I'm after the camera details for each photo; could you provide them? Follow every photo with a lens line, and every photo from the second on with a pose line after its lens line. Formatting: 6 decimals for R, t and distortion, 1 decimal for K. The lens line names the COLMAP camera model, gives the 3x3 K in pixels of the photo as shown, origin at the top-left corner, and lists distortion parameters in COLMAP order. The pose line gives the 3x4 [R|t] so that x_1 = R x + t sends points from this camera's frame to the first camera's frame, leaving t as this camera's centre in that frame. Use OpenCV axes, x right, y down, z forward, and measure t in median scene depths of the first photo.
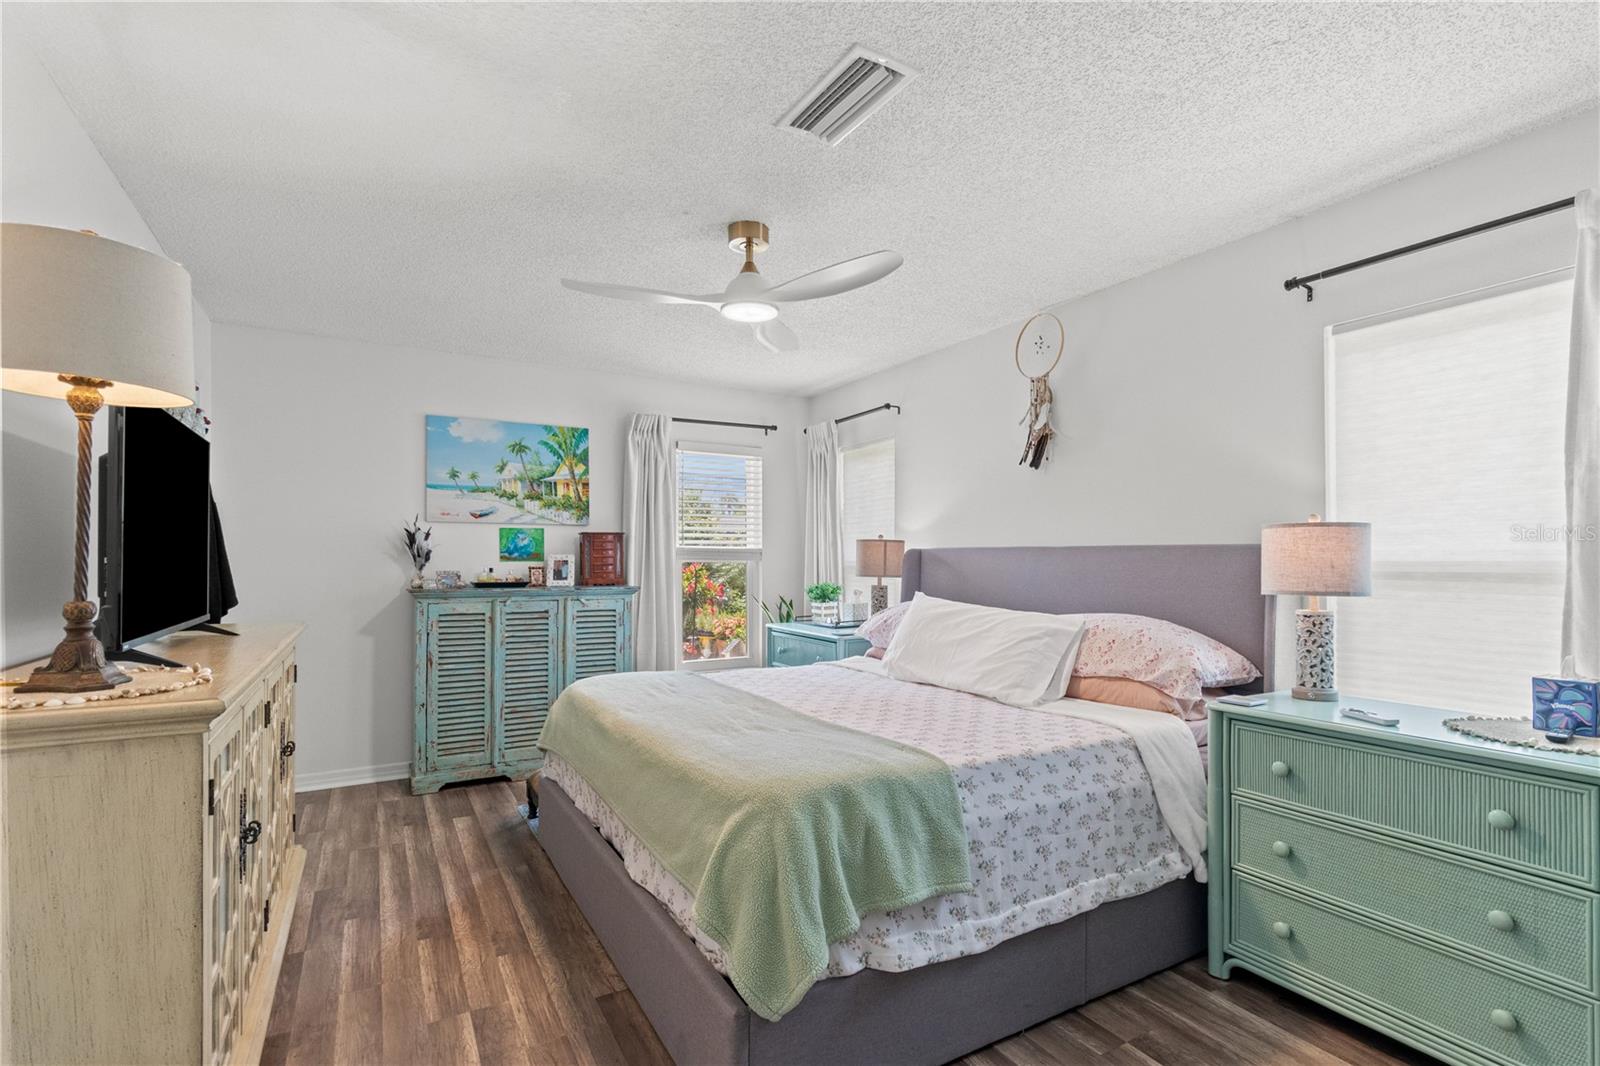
lens RADIAL K [[740.5, 0, 800.0], [0, 740.5, 533.0], [0, 0, 1]] dist [0.000925, 0.000326]
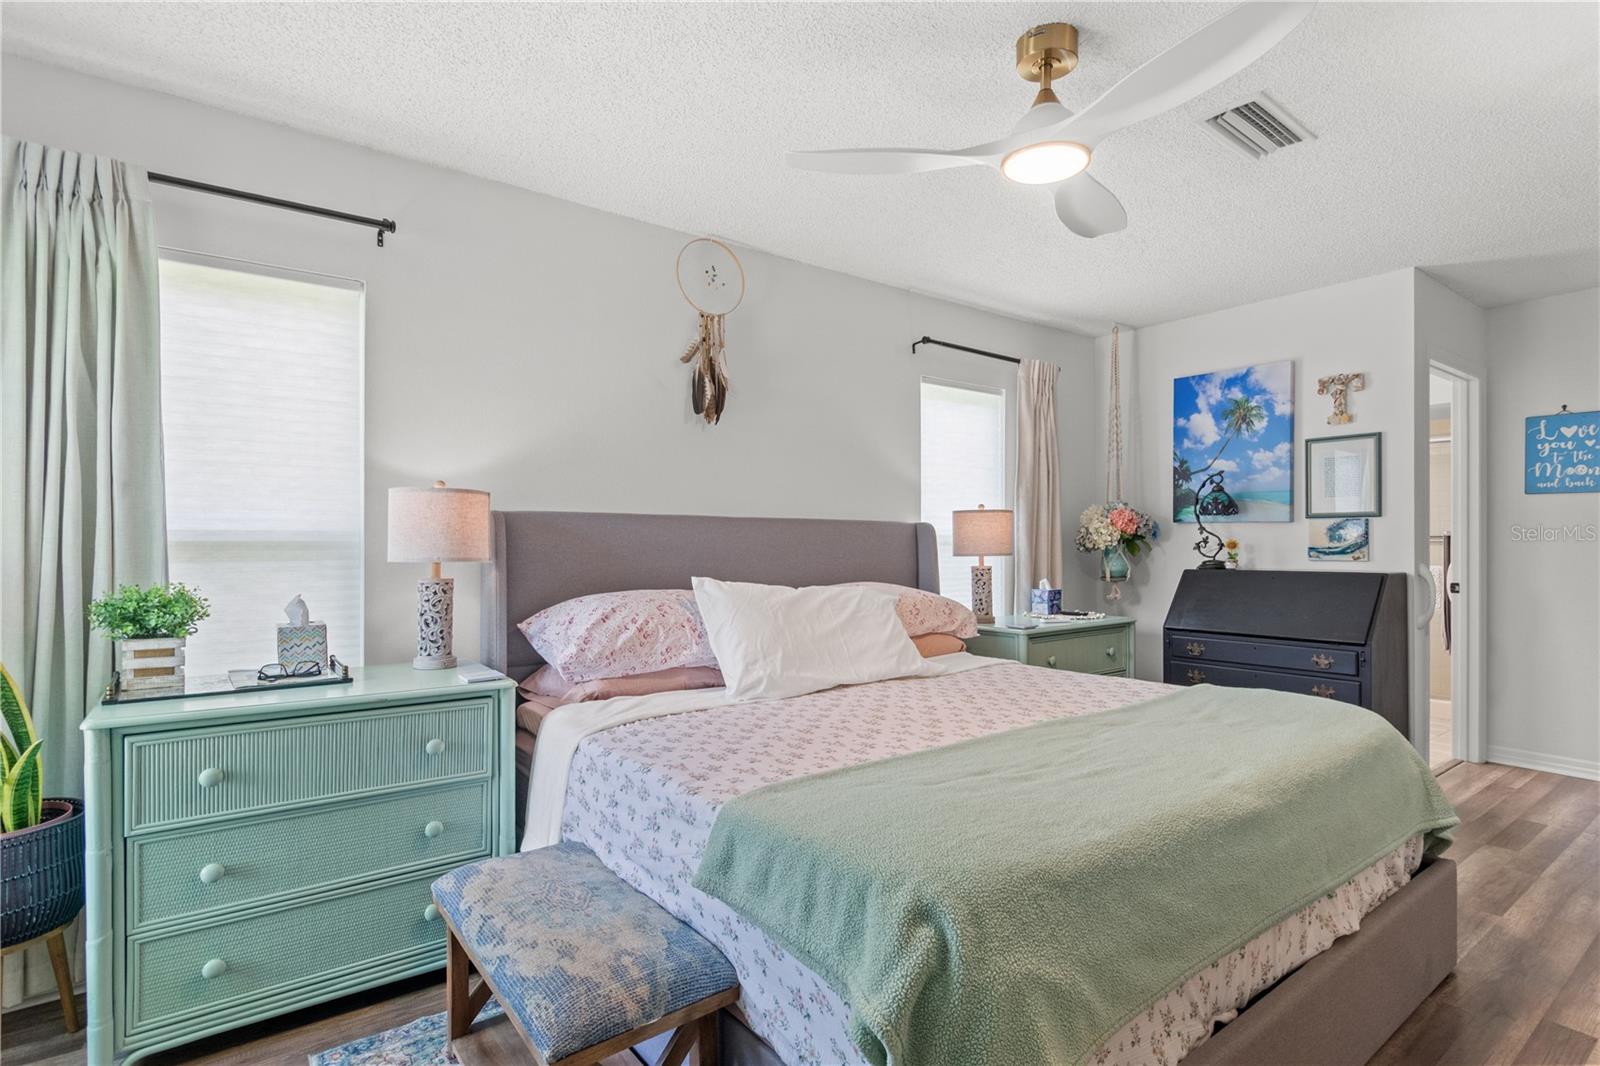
lens RADIAL K [[747.8, 0, 800.0], [0, 747.8, 538.0], [0, 0, 1]] dist [-0.074393, 0.008157]
pose [[-0.095758, -0.009877, 0.995356, -0.852610], [-0.041440, 0.999123, 0.005927, 0.053567], [-0.994542, -0.040680, -0.096084, 1.580333]]
